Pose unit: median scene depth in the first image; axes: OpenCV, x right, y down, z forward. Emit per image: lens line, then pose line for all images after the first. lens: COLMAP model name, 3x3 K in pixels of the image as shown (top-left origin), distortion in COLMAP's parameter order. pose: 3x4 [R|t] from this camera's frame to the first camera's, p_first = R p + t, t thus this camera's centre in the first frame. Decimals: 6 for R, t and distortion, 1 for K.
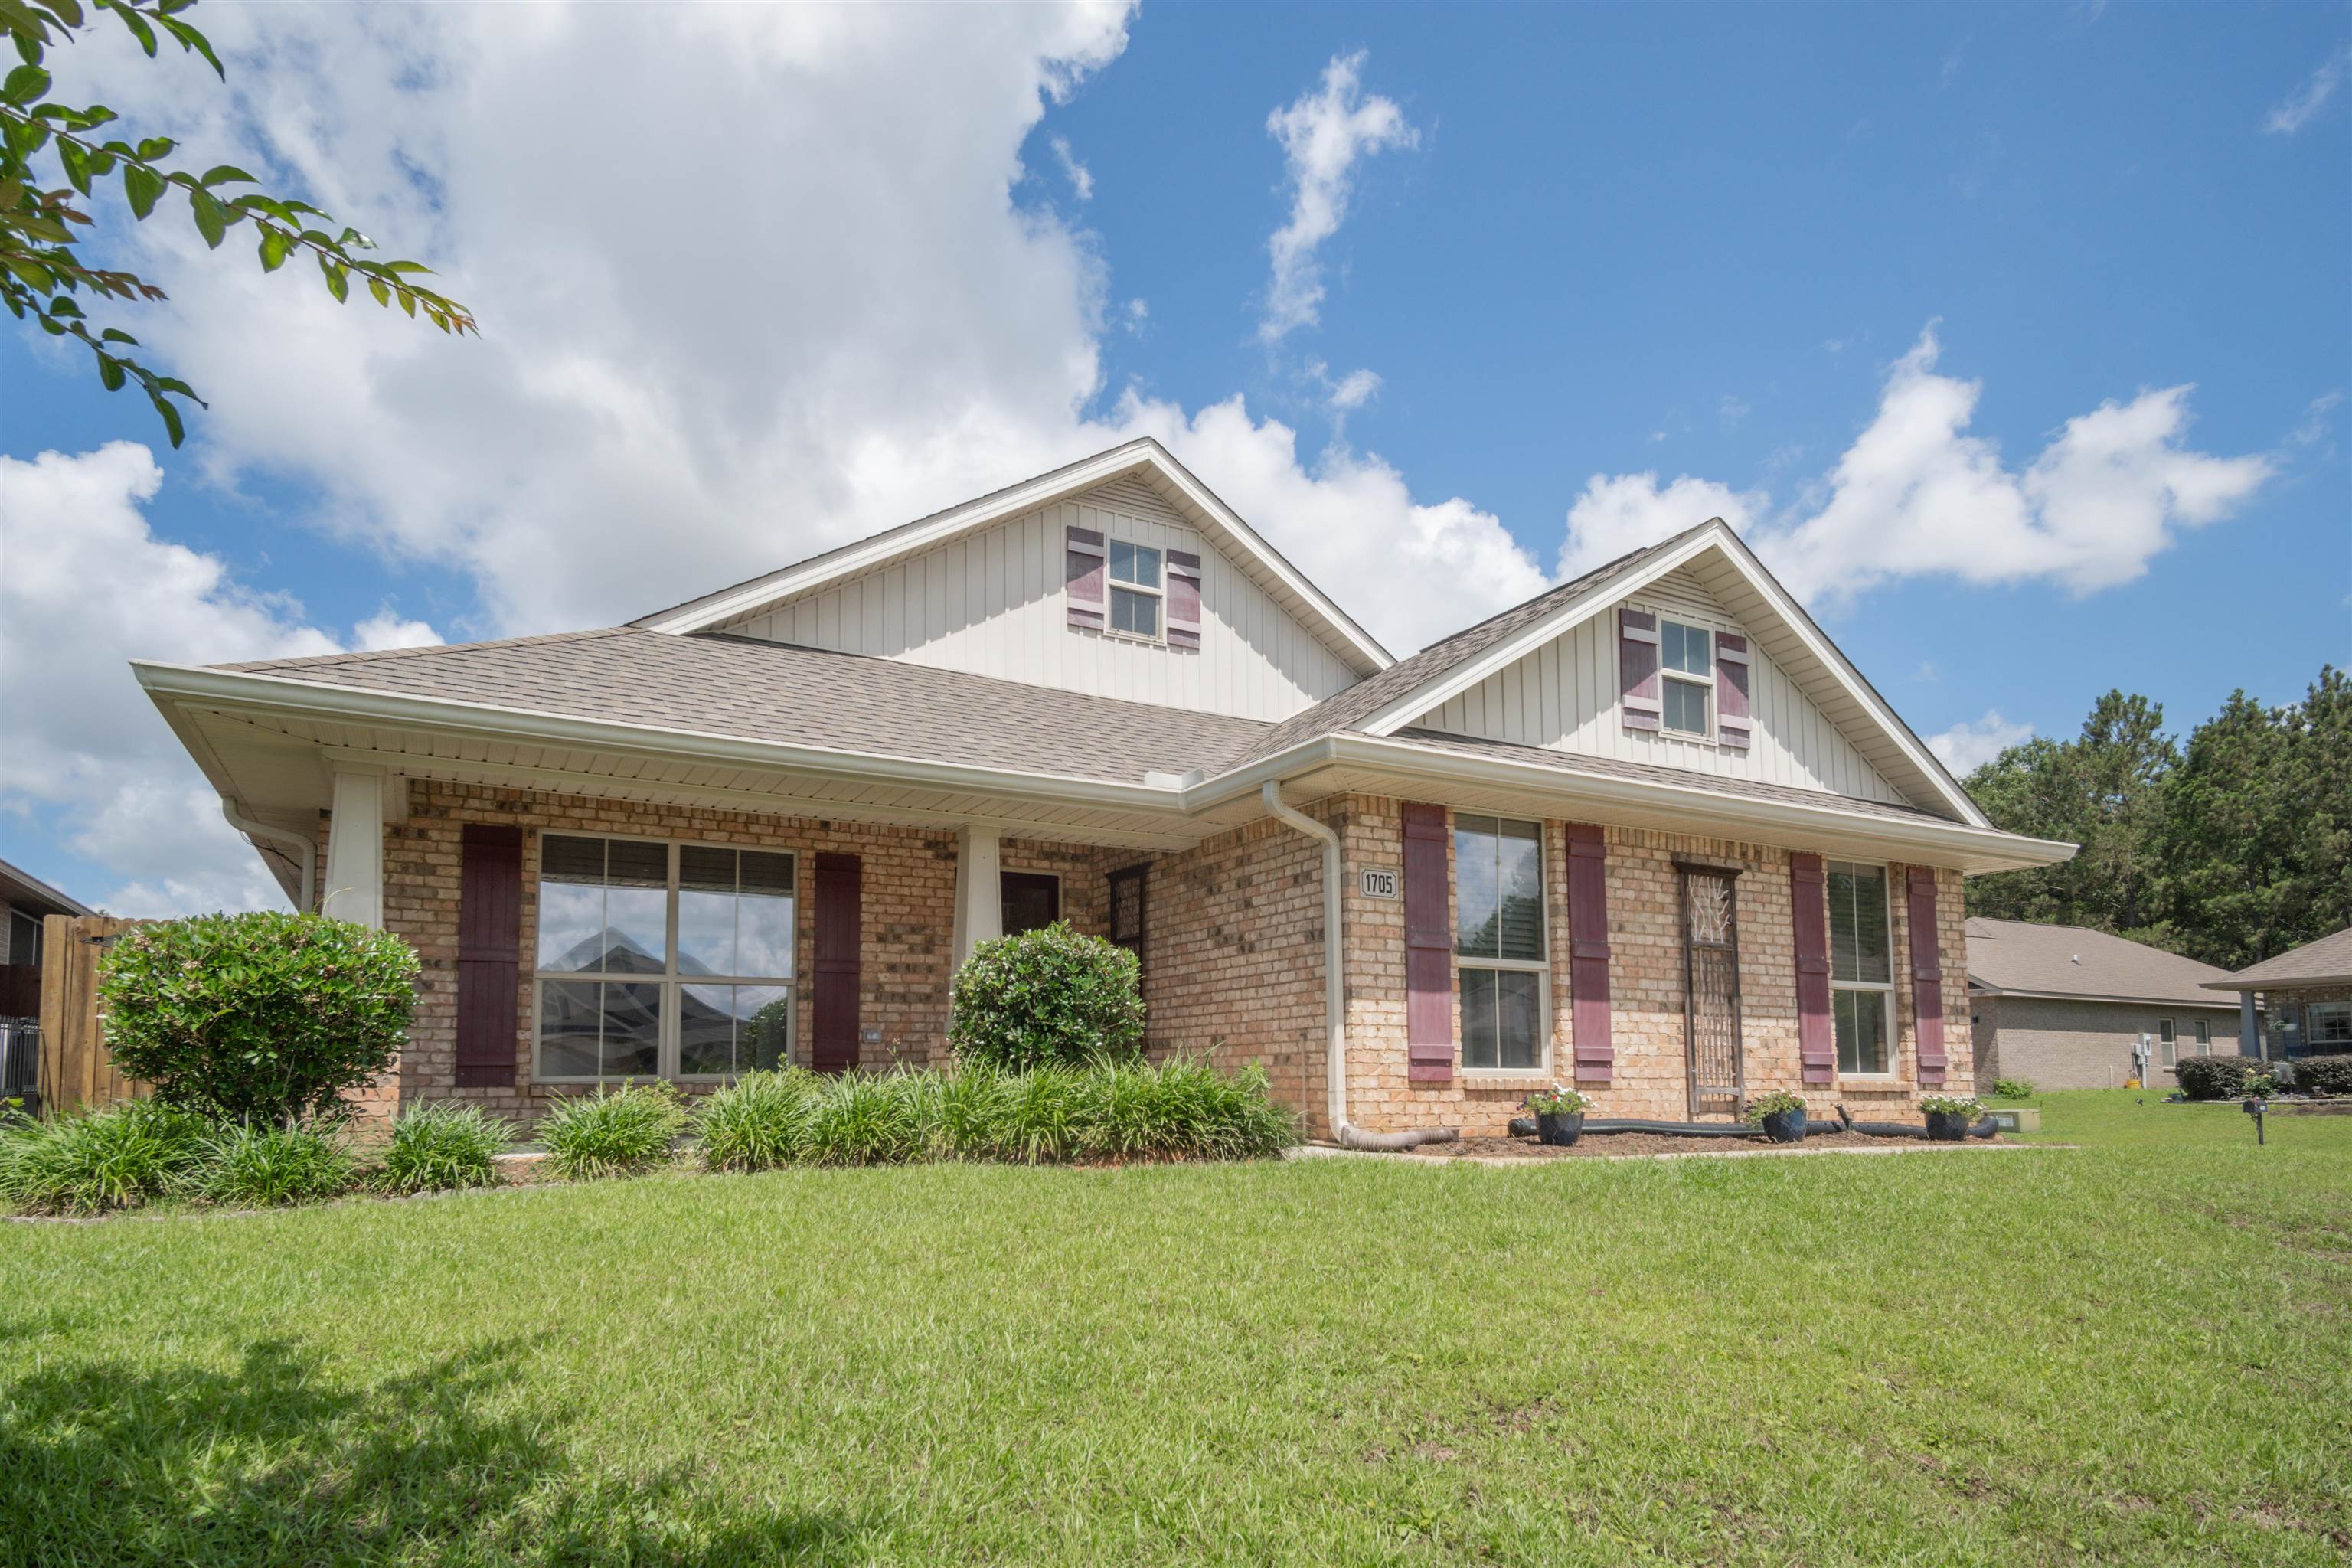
lens RADIAL K [[1367.6, 0, 1158.2], [0, 1367.6, 983.5], [0, 0, 1]] dist [0.048875, -0.013648]
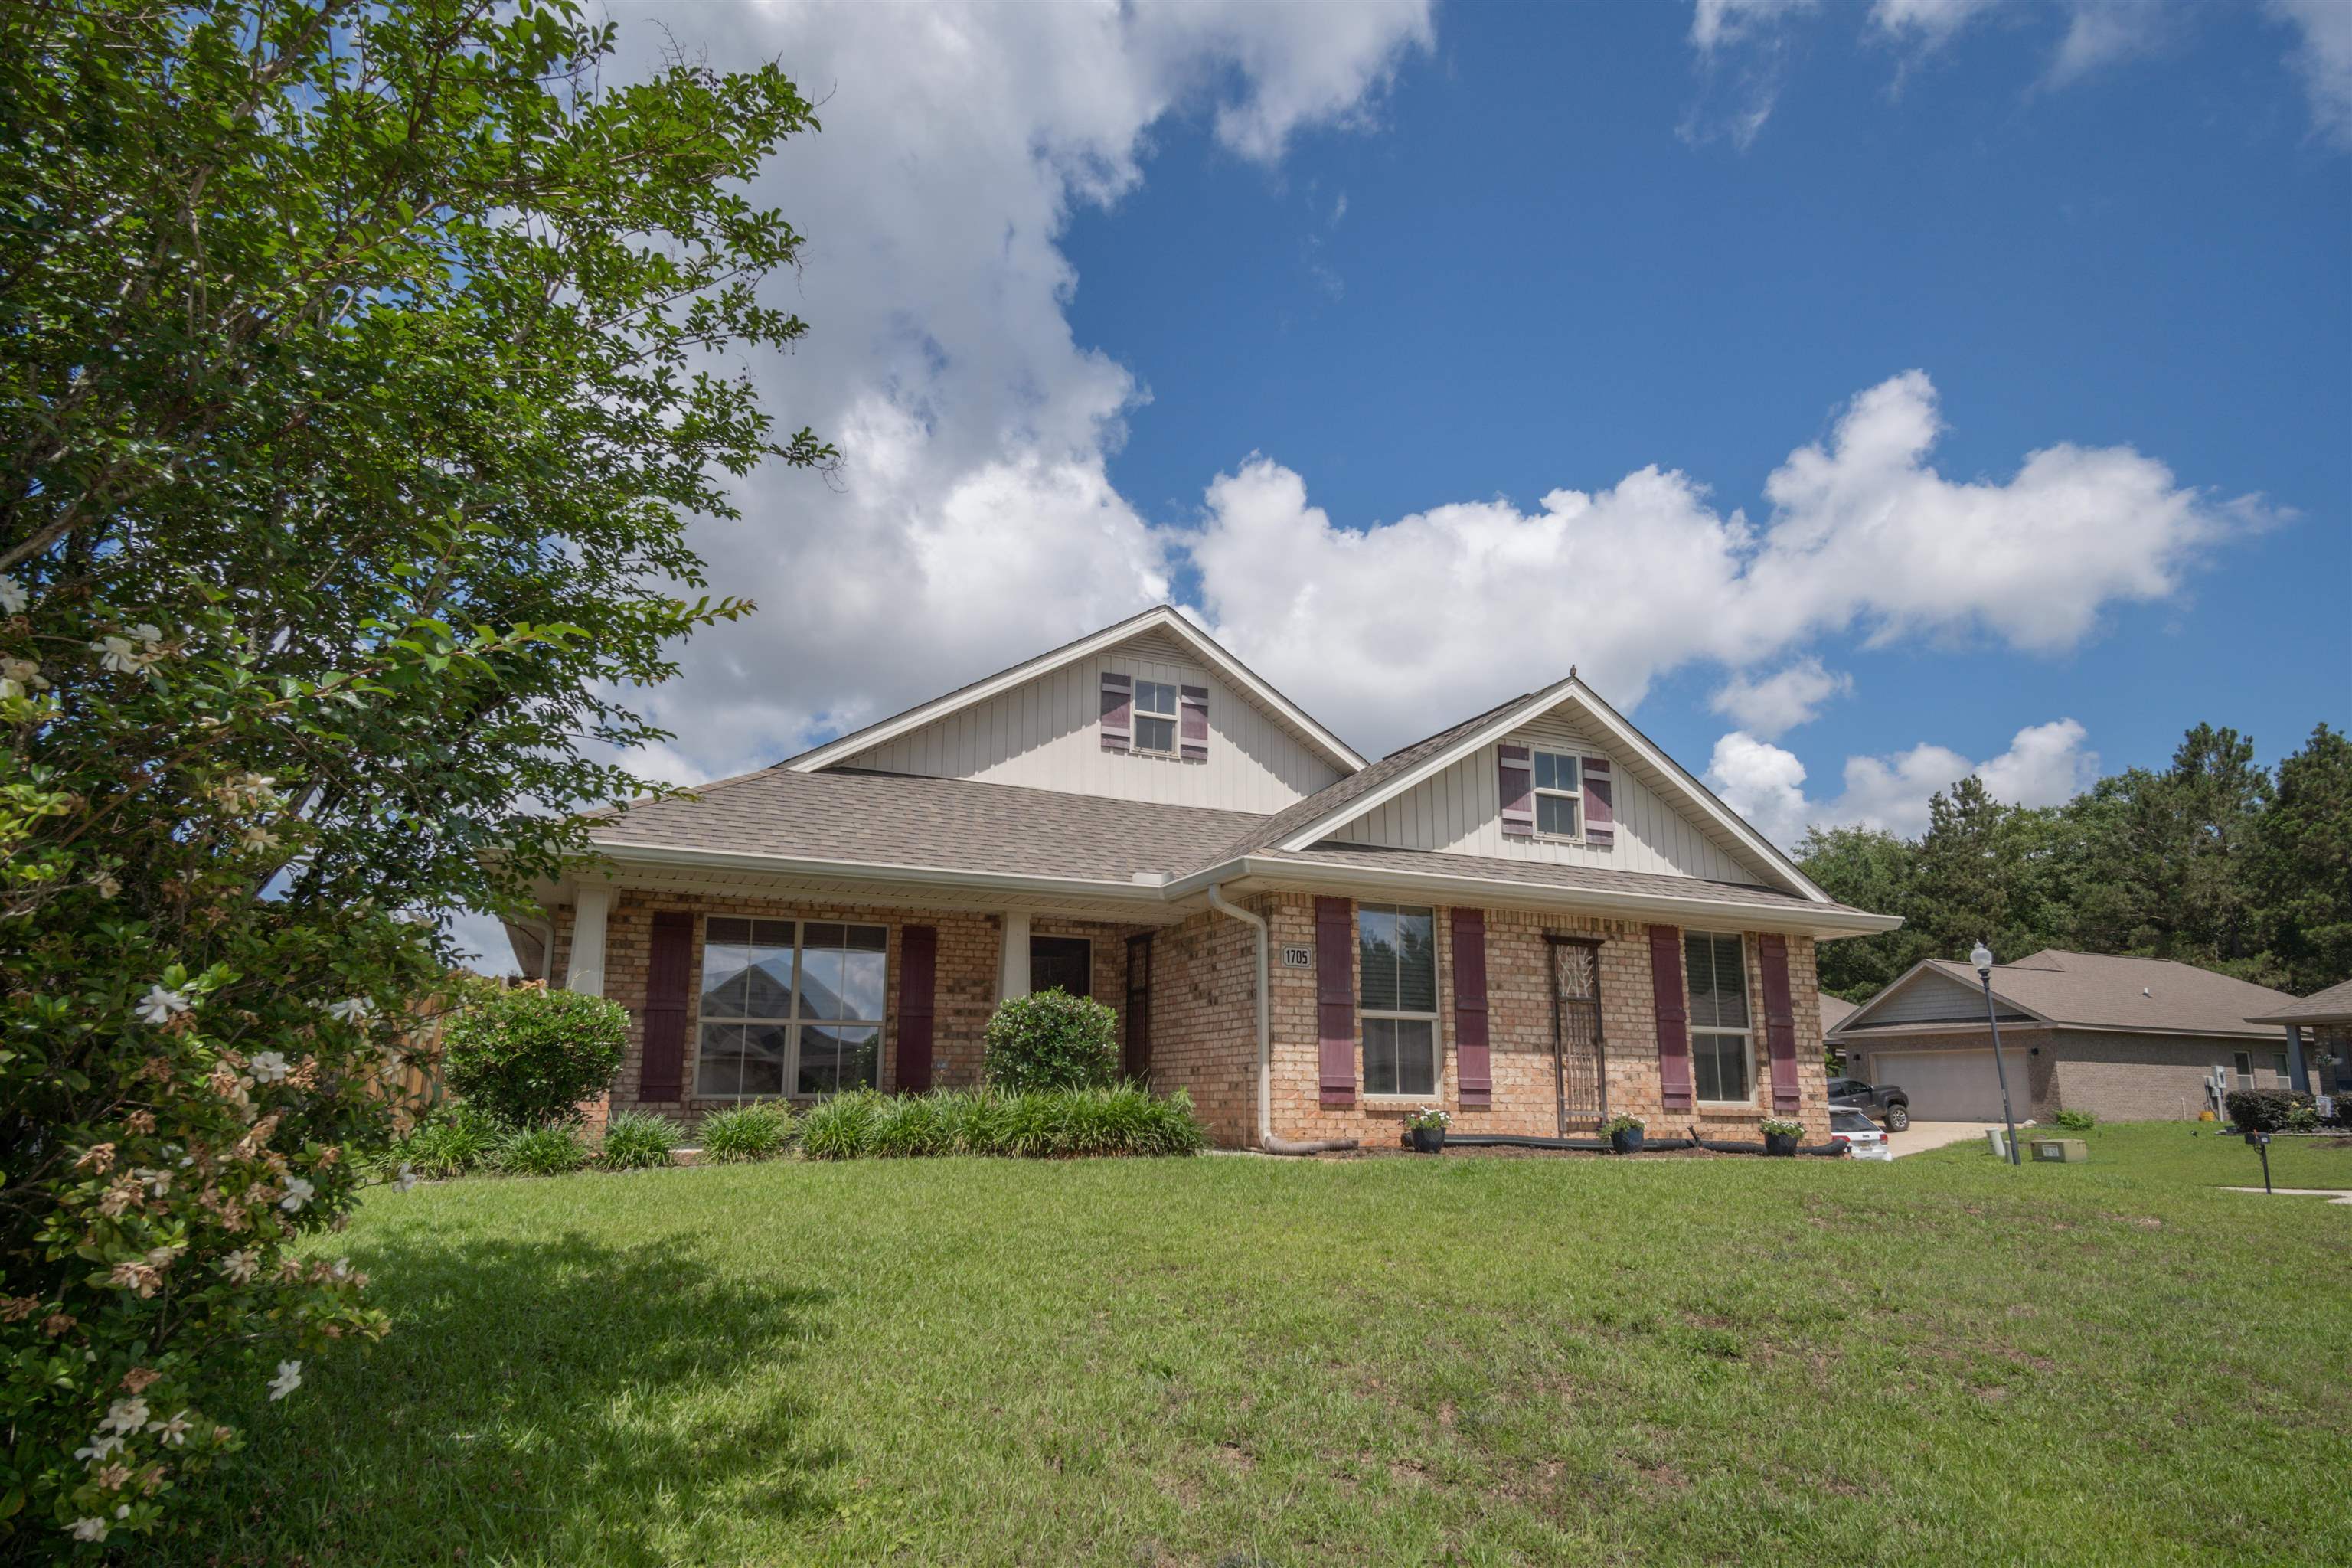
lens RADIAL K [[1367.6, 0, 1179.3], [0, 1367.6, 851.7], [0, 0, 1]] dist [0.048875, -0.013648]
pose [[0.996764, -0.005225, -0.080213, 0.132334], [-0.003522, 0.994089, -0.108513, -0.024352], [0.080306, 0.108445, 0.990854, -0.324609]]
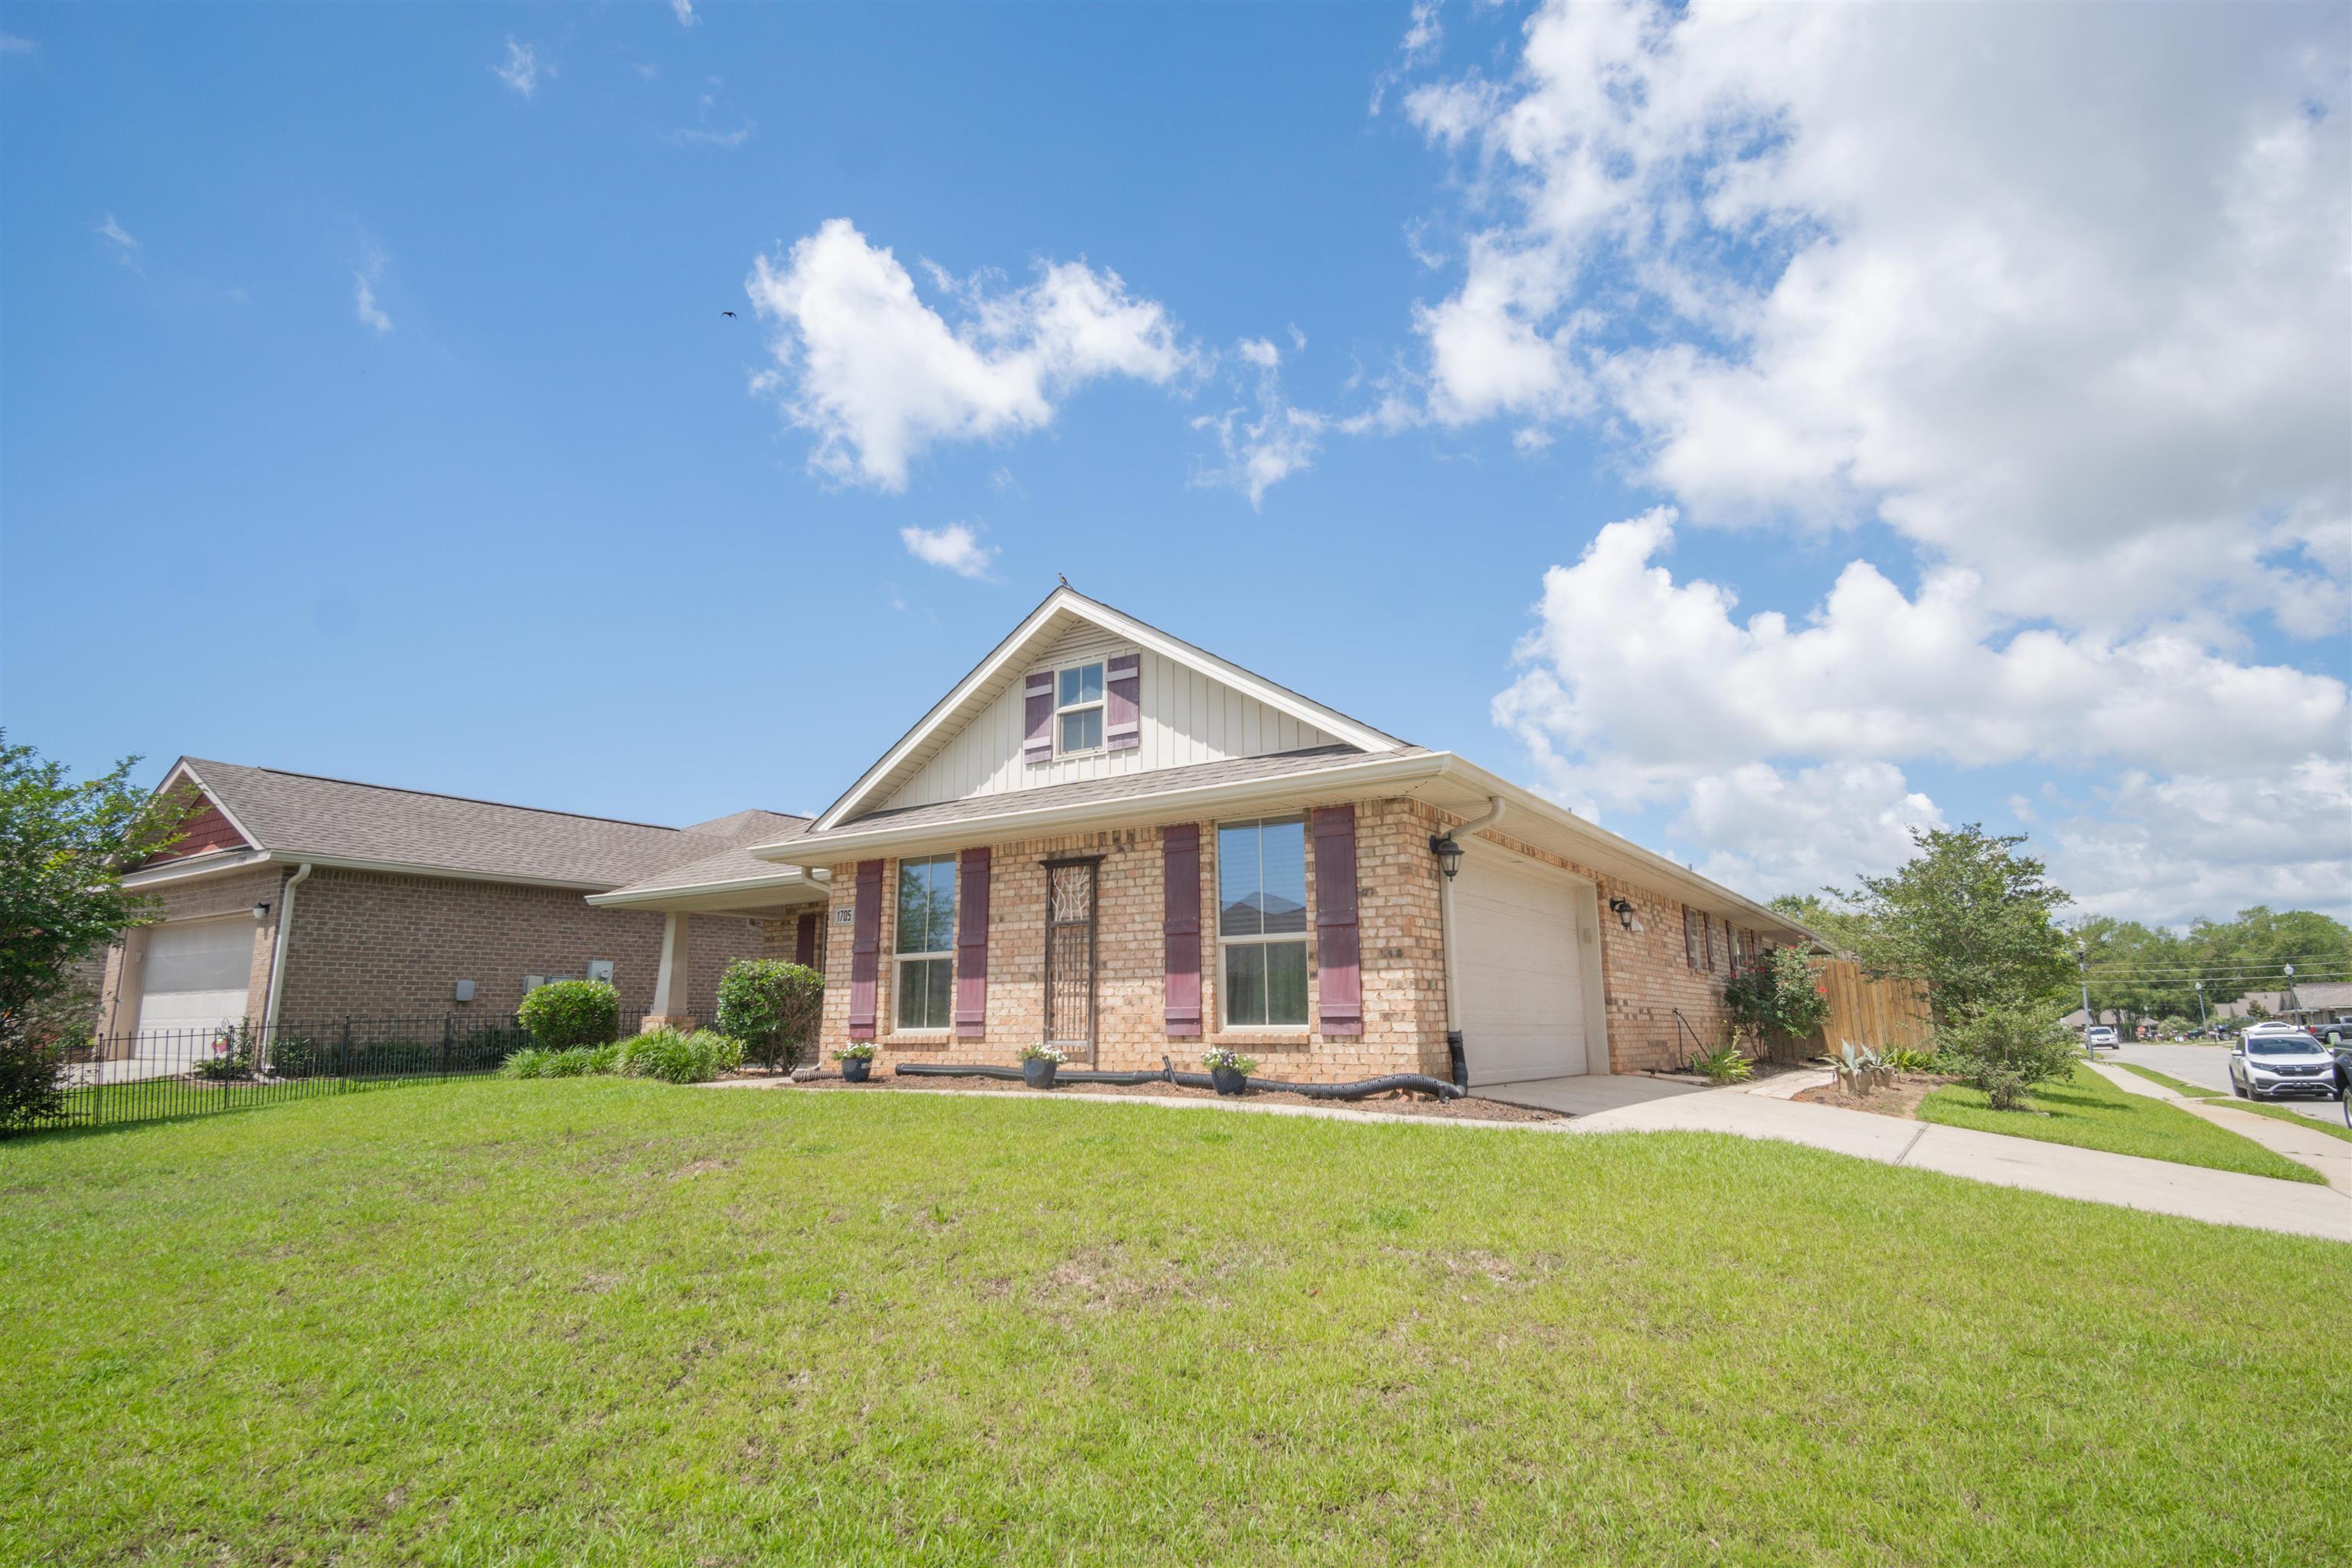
lens RADIAL K [[1281.3, 0, 1138.4], [0, 1281.3, 765.2], [0, 0, 1]] dist [0.006502, 0.000288]
pose [[0.421142, -0.188619, -0.887165, 1.464372], [0.071943, 0.982002, -0.174630, 0.037975], [0.904137, 0.009719, 0.427132, 0.563953]]
